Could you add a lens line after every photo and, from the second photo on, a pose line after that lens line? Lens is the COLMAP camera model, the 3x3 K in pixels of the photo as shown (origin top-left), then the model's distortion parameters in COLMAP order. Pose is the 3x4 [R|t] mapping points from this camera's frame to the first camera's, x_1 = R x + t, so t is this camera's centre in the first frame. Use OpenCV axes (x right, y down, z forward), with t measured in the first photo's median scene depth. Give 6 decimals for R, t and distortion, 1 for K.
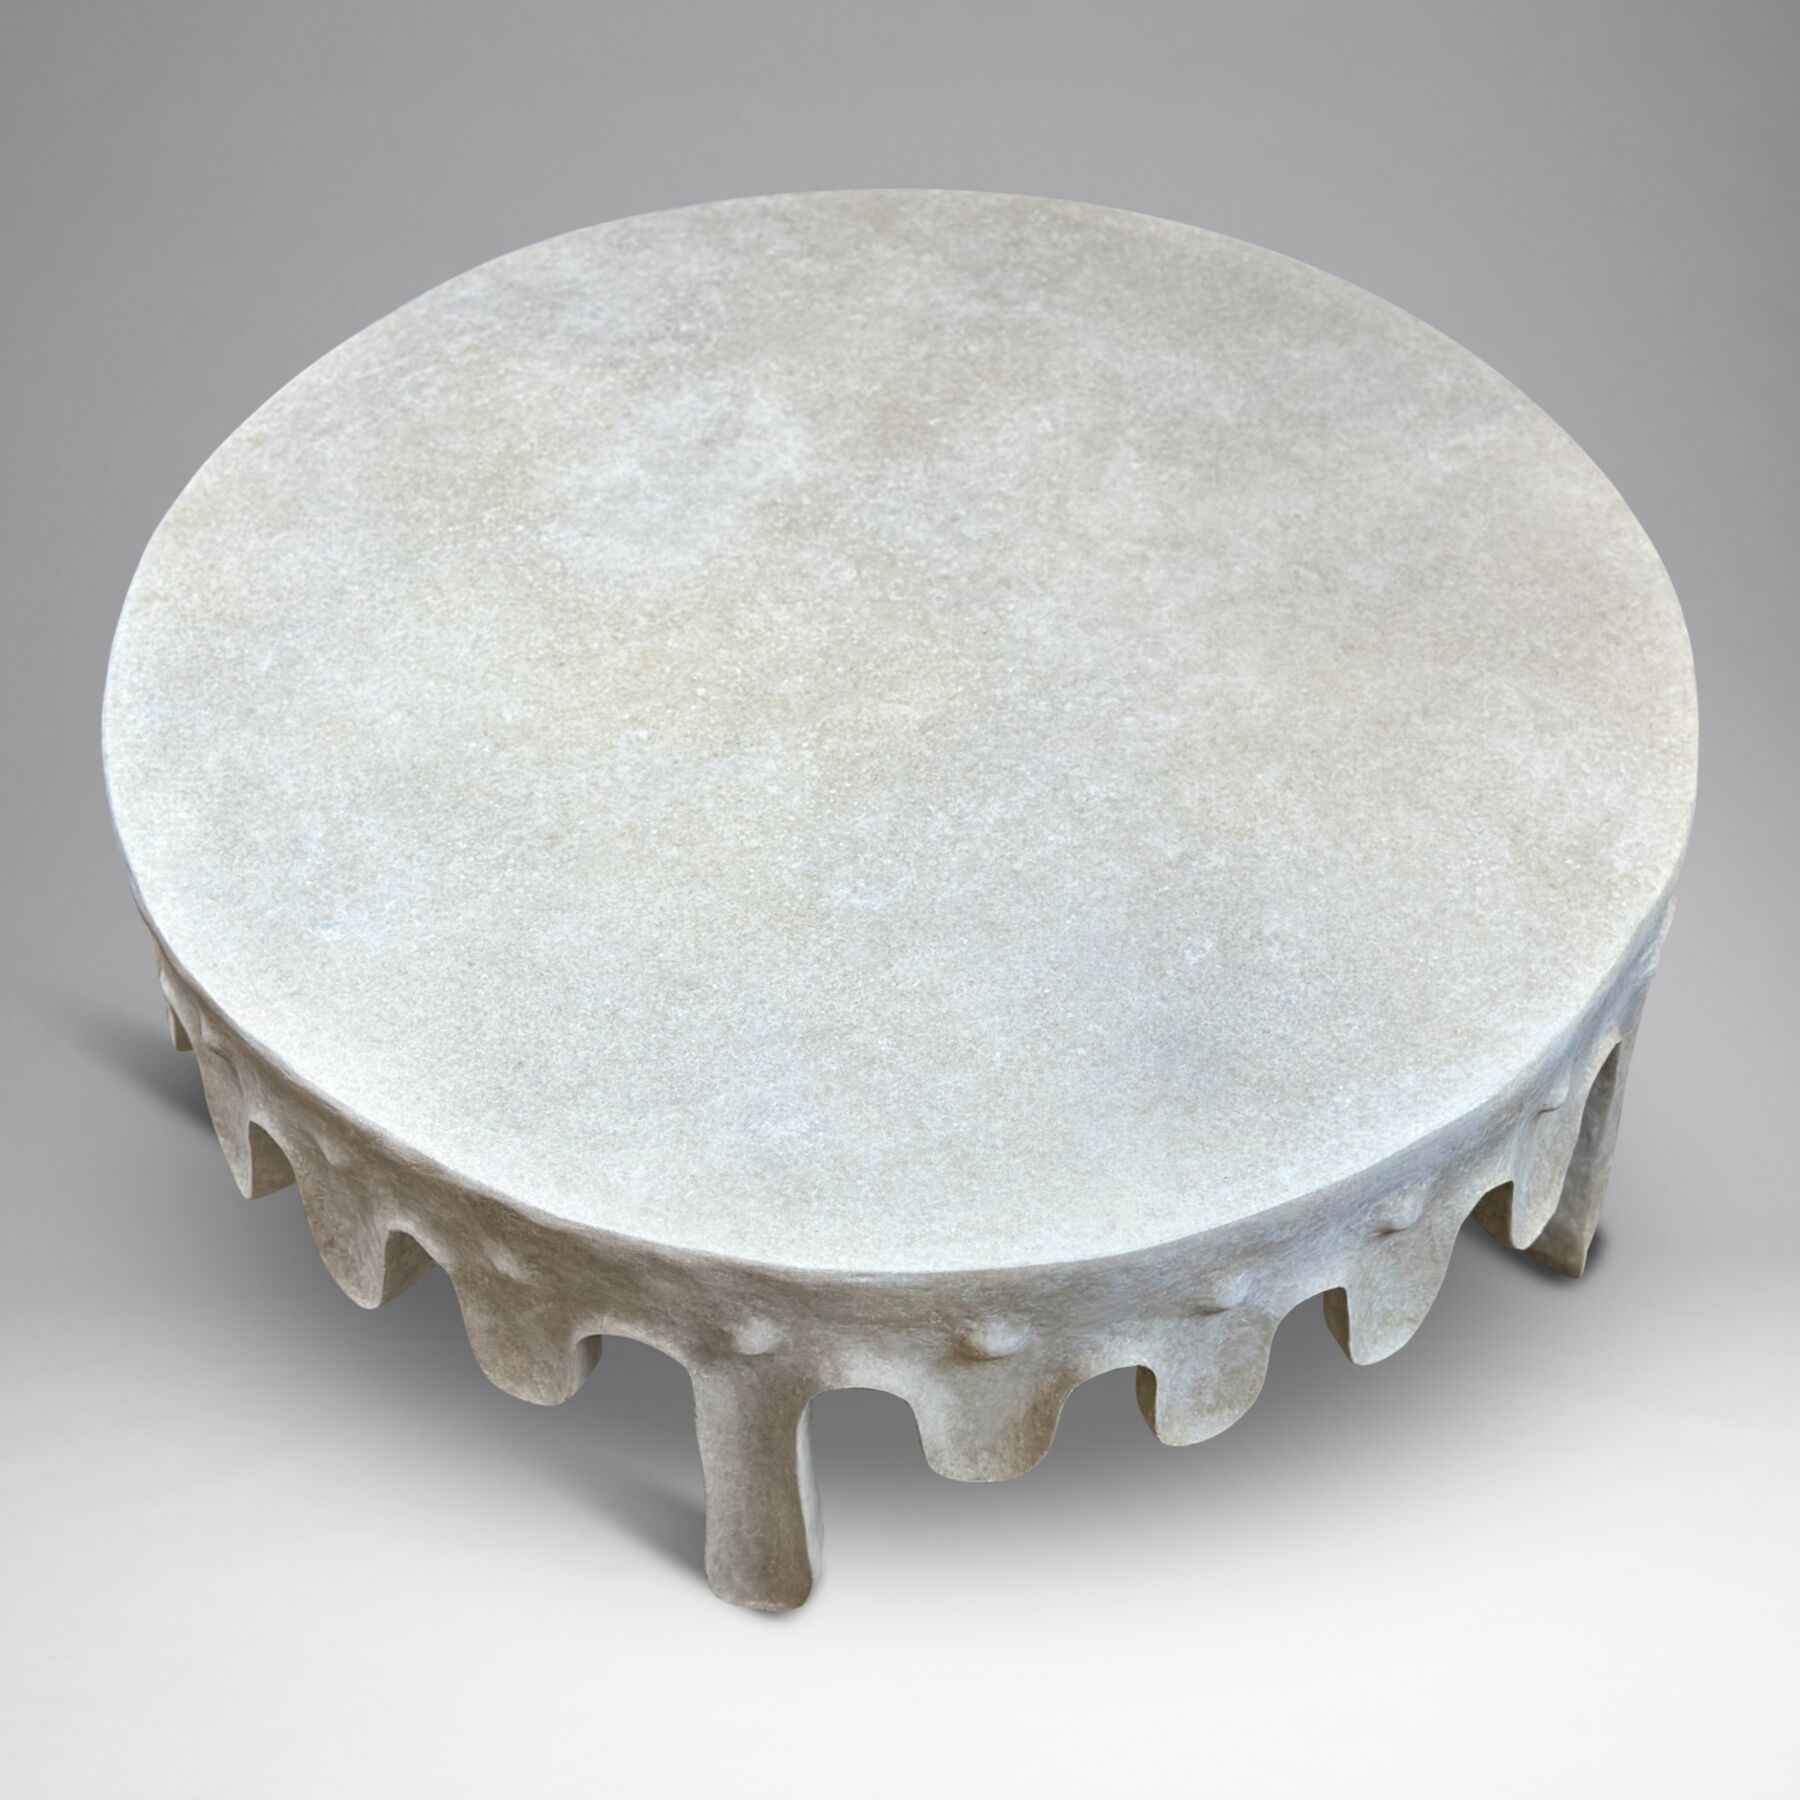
lens RADIAL K [[2938.2, 0, 926.4], [0, 2938.2, 898.0], [0, 0, 1]] dist [0.130339, 0.045499]
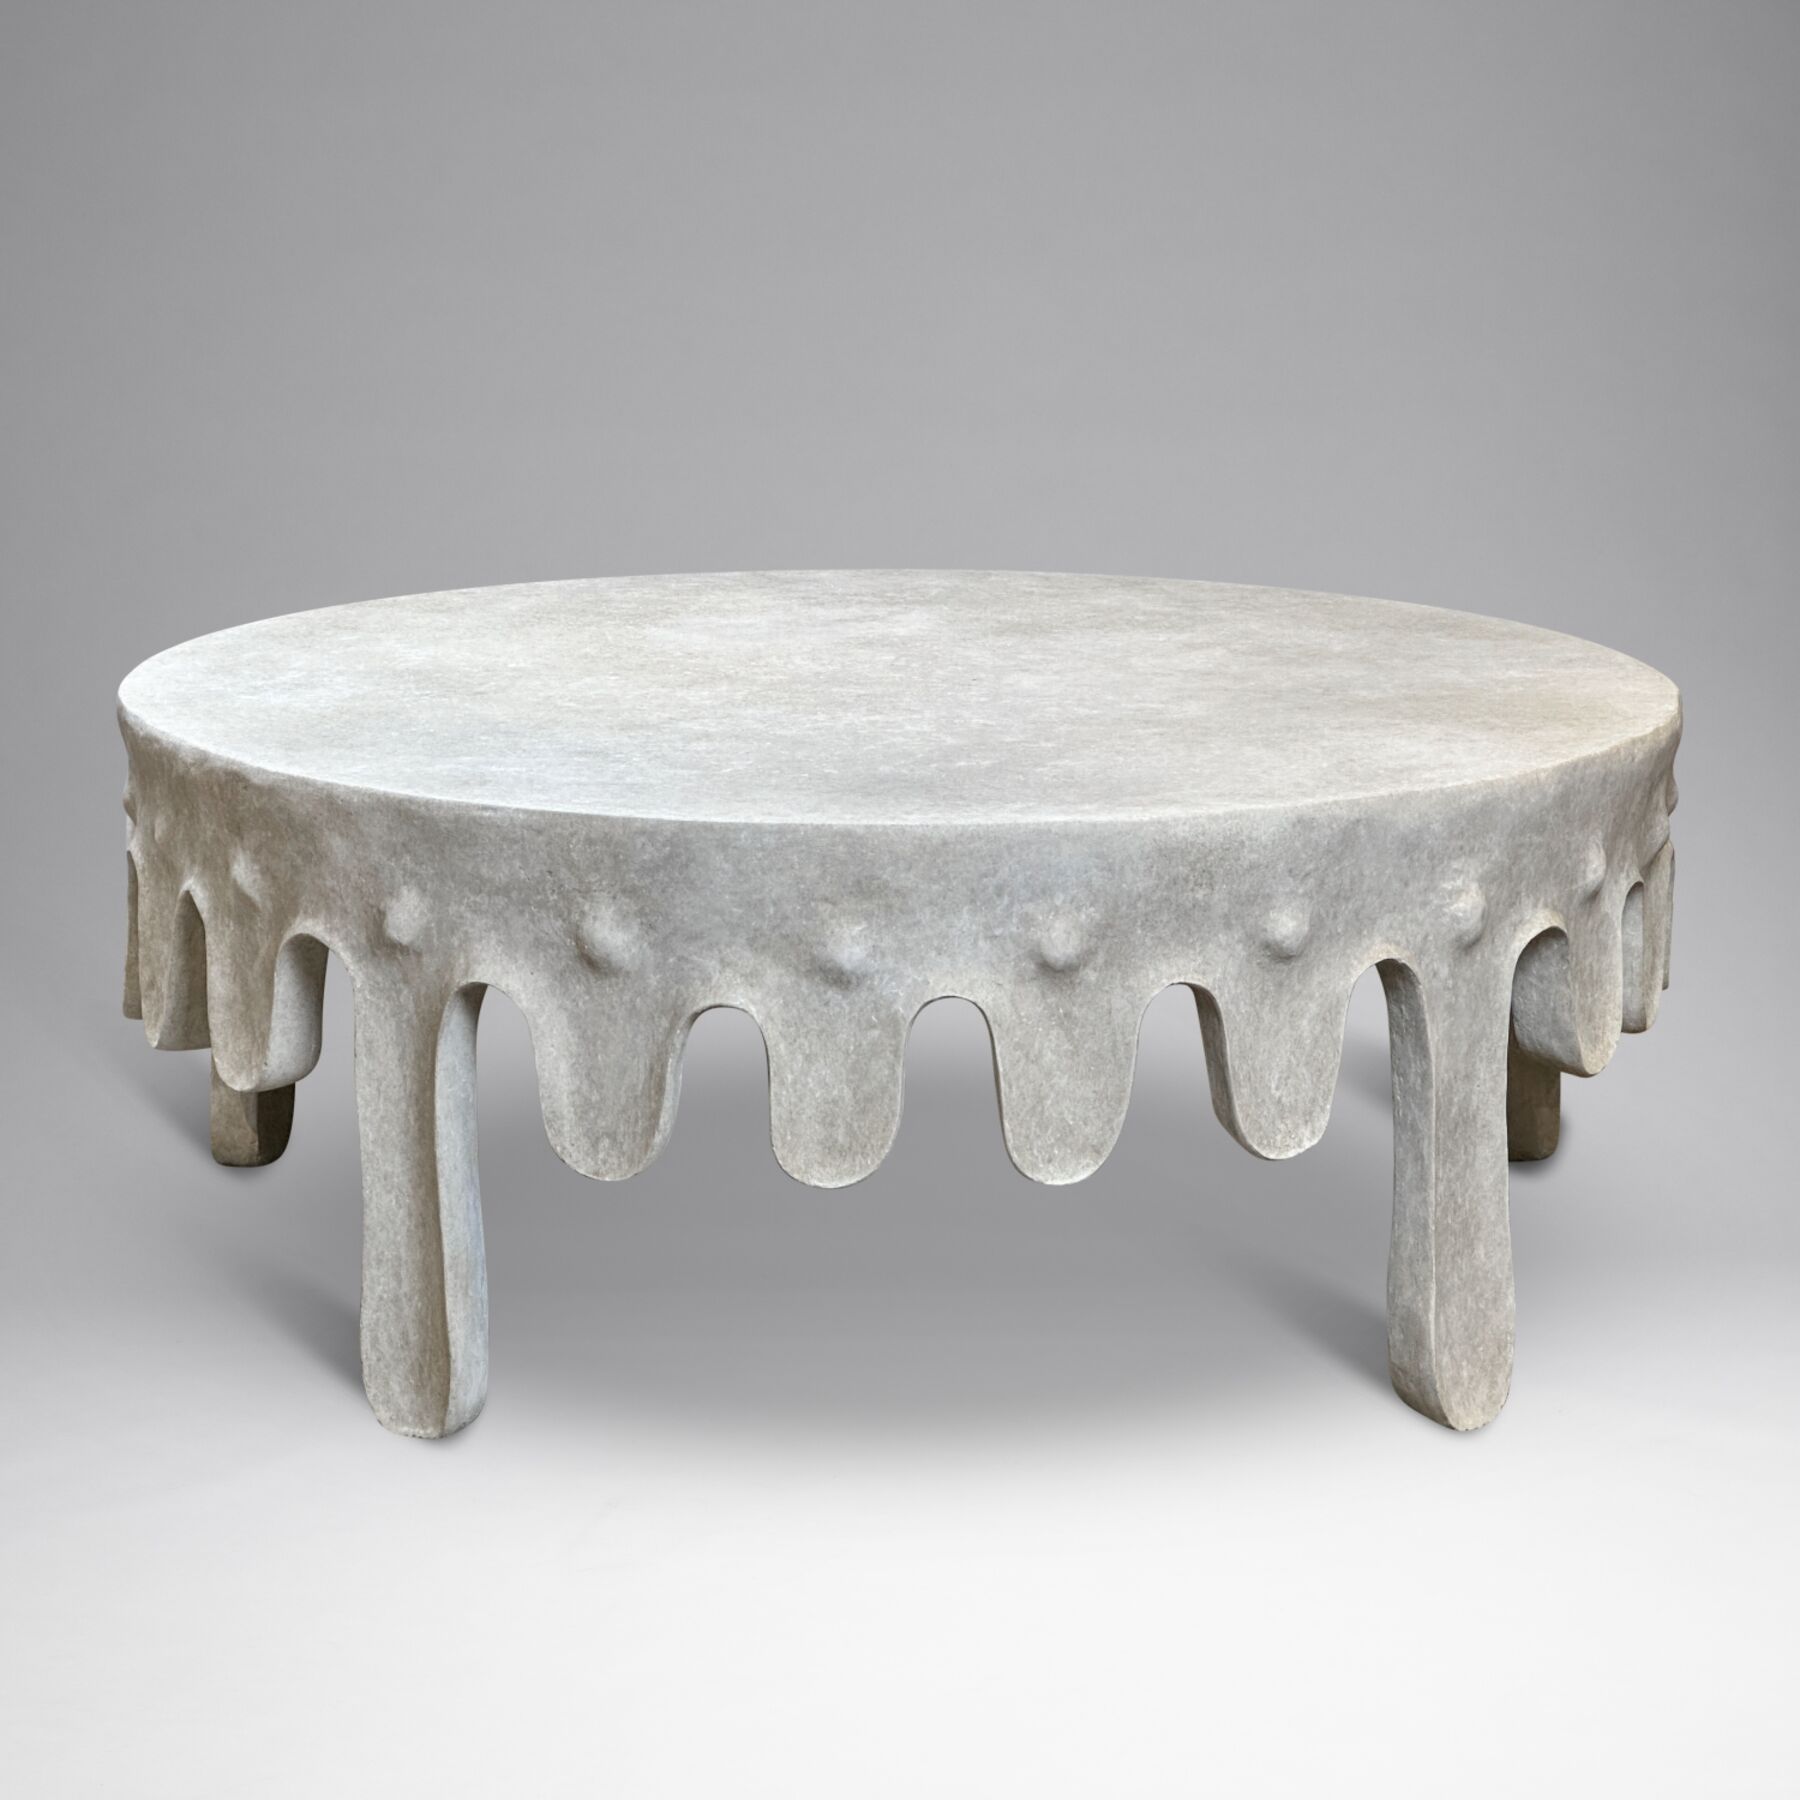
lens RADIAL K [[4273.3, 0, 944.9], [0, 4273.3, 792.4], [0, 0, 1]] dist [-0.462202, 12.883814]
pose [[0.911675, 0.073577, -0.404272, 0.680716], [-0.299409, 0.792769, -0.530916, 0.810357], [0.281431, 0.605065, 0.744777, -0.075944]]
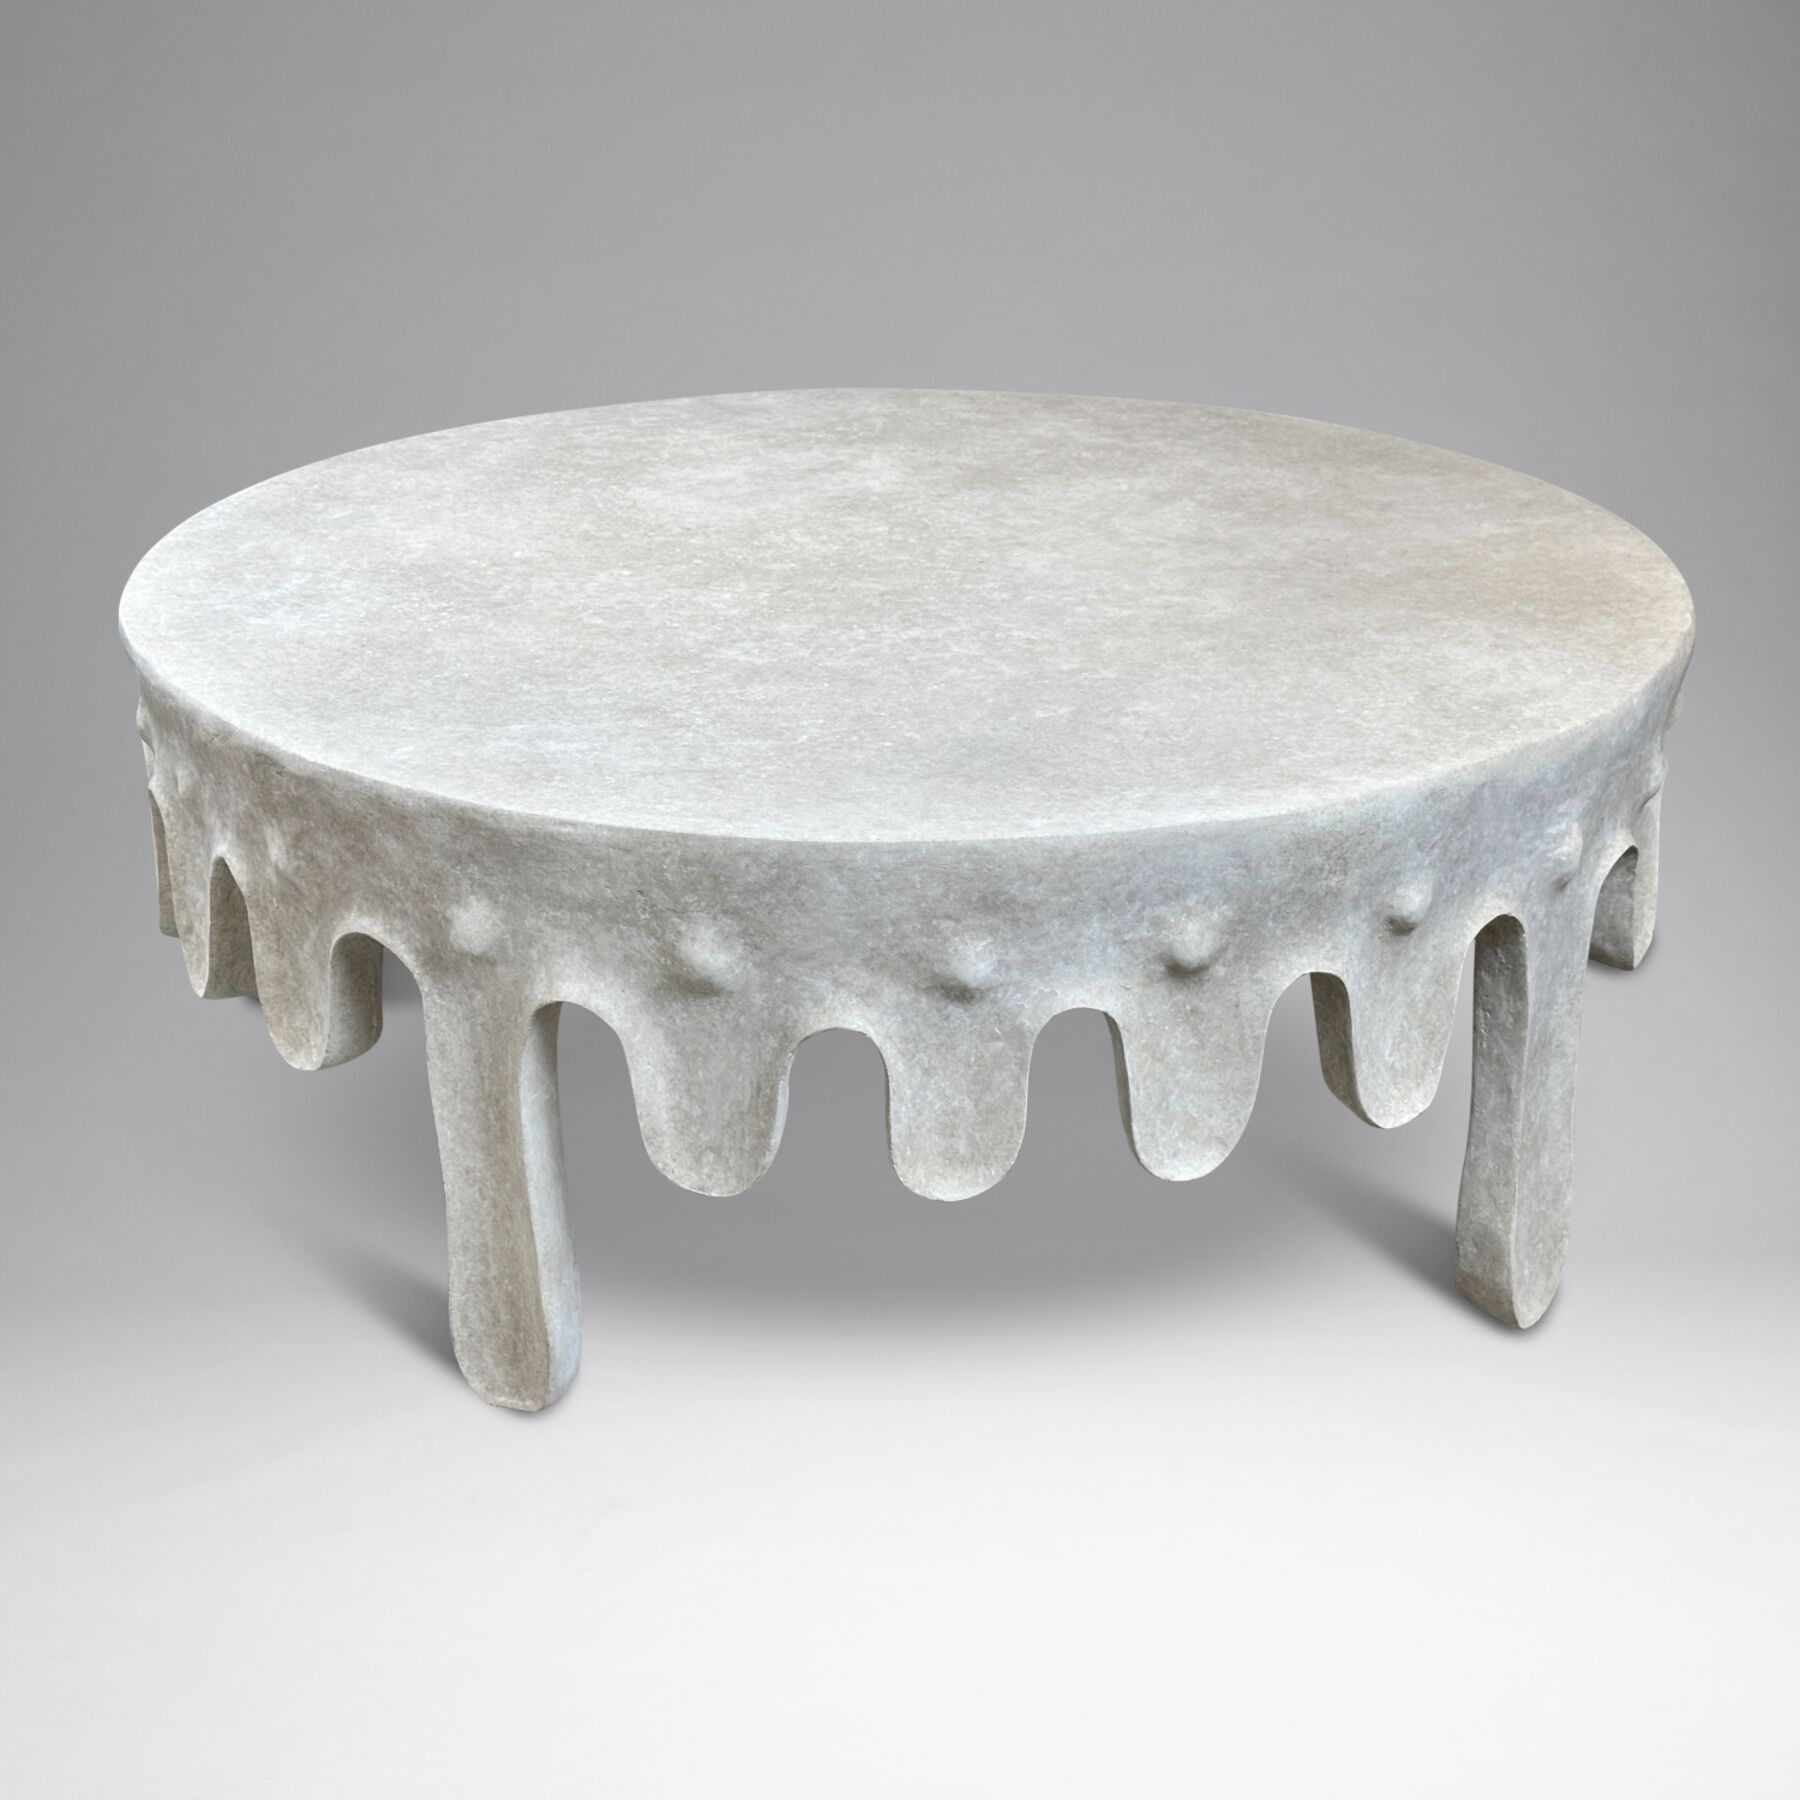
lens RADIAL K [[2543.0, 0, 915.5], [0, 2543.0, 957.2], [0, 0, 1]] dist [0.142047, 0.025745]
pose [[0.953208, 0.120035, -0.277465, 0.296207], [-0.216145, 0.912282, -0.347884, 0.397579], [0.211368, 0.391579, 0.895539, 0.279349]]
